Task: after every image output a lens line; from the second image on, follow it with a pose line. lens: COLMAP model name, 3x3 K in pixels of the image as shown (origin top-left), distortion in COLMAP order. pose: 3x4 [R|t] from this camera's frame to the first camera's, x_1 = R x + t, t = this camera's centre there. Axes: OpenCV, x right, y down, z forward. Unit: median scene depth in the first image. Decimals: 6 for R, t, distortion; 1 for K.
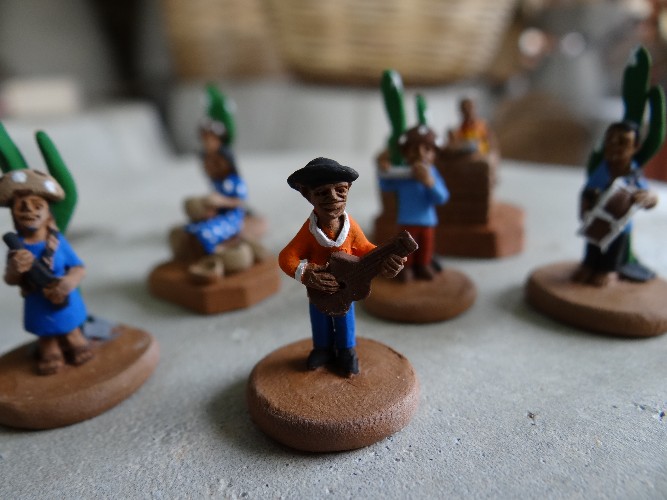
lens RADIAL K [[520.1, 0, 333.5], [0, 520.1, 250.0], [0, 0, 1]] dist [-0.007975, -0.001112]
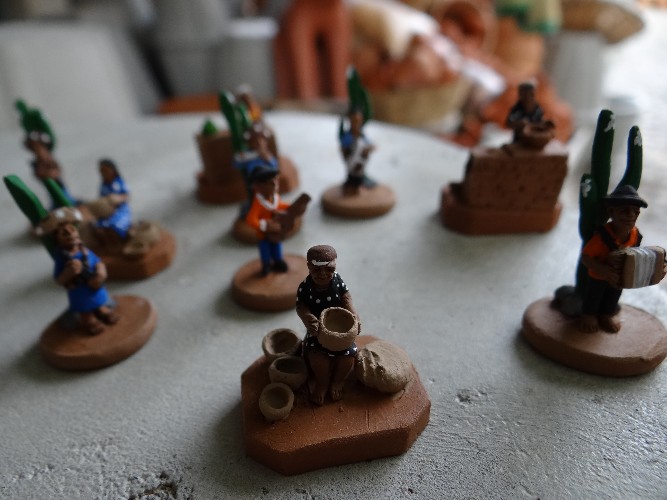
lens RADIAL K [[520.1, 0, 333.5], [0, 520.1, 250.0], [0, 0, 1]] dist [-0.007975, -0.001112]
pose [[0.802334, -0.279397, 0.527444, -0.590580], [0.208964, 0.959238, 0.190256, -0.120109], [-0.559101, -0.042432, 0.828013, -0.497071]]
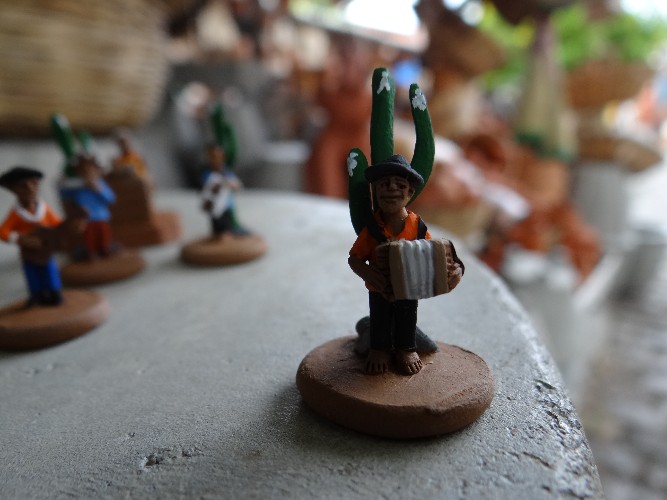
lens RADIAL K [[521.9, 0, 330.6], [0, 521.9, 244.9], [0, 0, 1]] dist [0.004664, 0.000223]
pose [[0.836040, -0.129176, 0.533246, -0.070016], [0.181718, 0.982229, -0.046964, 0.201168], [-0.517703, 0.136164, 0.844656, -0.530108]]
